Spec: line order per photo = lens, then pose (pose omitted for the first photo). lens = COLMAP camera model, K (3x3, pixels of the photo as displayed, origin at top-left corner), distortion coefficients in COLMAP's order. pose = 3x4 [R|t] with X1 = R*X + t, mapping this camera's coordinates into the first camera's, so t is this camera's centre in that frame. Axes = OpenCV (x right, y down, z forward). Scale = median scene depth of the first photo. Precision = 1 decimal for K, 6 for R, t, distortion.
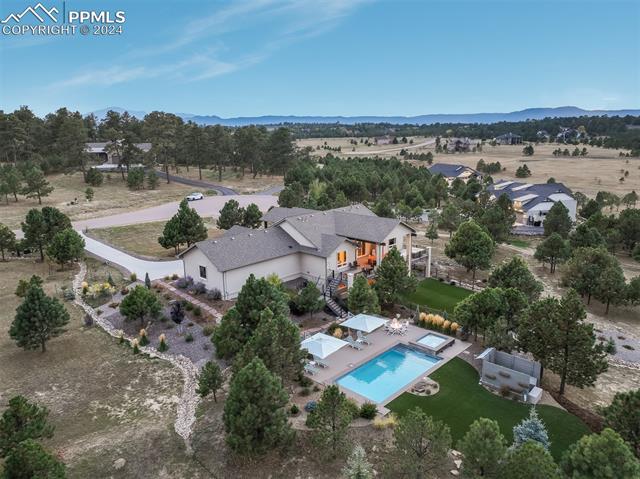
lens RADIAL K [[452.9, 0, 320.0], [0, 452.9, 239.5], [0, 0, 1]] dist [-0.038272, 0.057885]
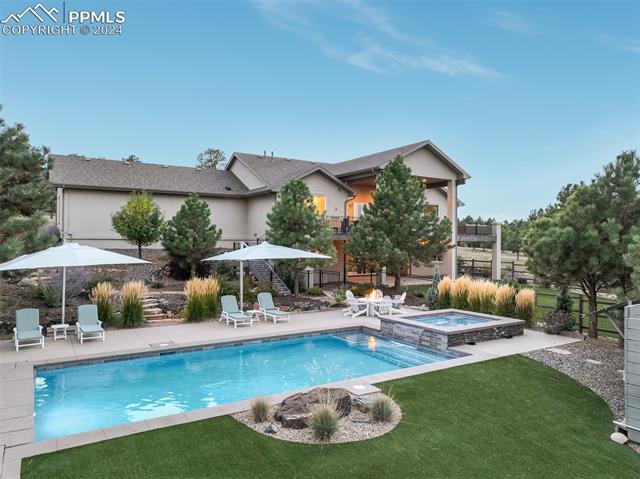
lens RADIAL K [[452.9, 0, 320.0], [0, 452.9, 239.5], [0, 0, 1]] dist [-0.038272, 0.057885]
pose [[0.973930, 0.028836, -0.225009, 0.209149], [-0.076814, 0.975214, -0.207502, 0.222942], [0.213448, 0.219376, 0.952005, 0.591311]]
